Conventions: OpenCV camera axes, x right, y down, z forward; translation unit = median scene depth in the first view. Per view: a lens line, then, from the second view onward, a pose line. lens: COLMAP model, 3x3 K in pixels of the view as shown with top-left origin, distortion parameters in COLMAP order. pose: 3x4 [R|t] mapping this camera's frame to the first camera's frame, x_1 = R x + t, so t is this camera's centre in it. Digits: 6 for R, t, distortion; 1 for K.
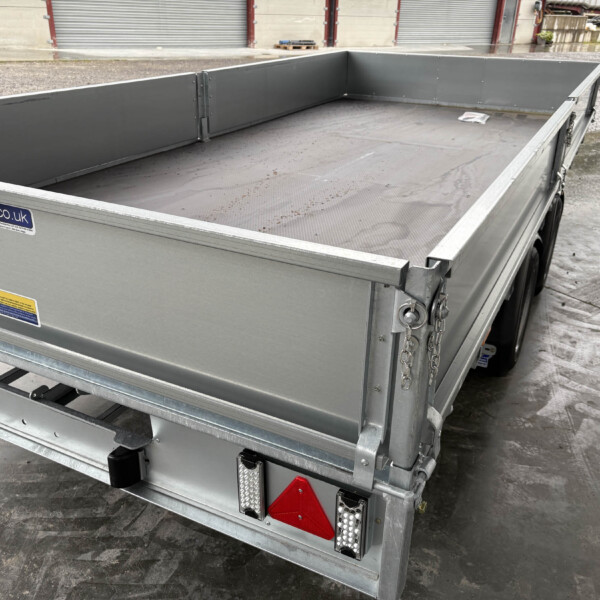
lens RADIAL K [[610.5, 0, 286.4], [0, 610.5, 299.5], [0, 0, 1]] dist [0.014146, 0.014130]
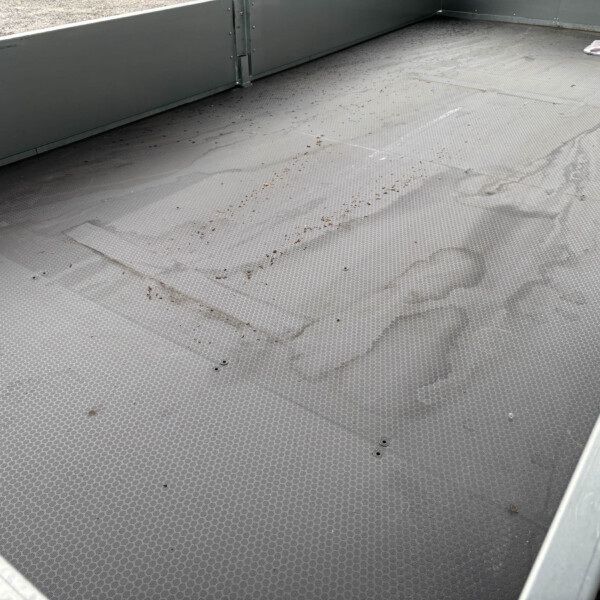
lens RADIAL K [[610.5, 0, 286.4], [0, 610.5, 299.5], [0, 0, 1]] dist [0.014146, 0.014130]
pose [[0.988347, 0.068134, -0.136121, 0.049540], [-0.047501, 0.987628, 0.149450, -0.107388], [0.144620, -0.141242, 0.979355, 0.187796]]
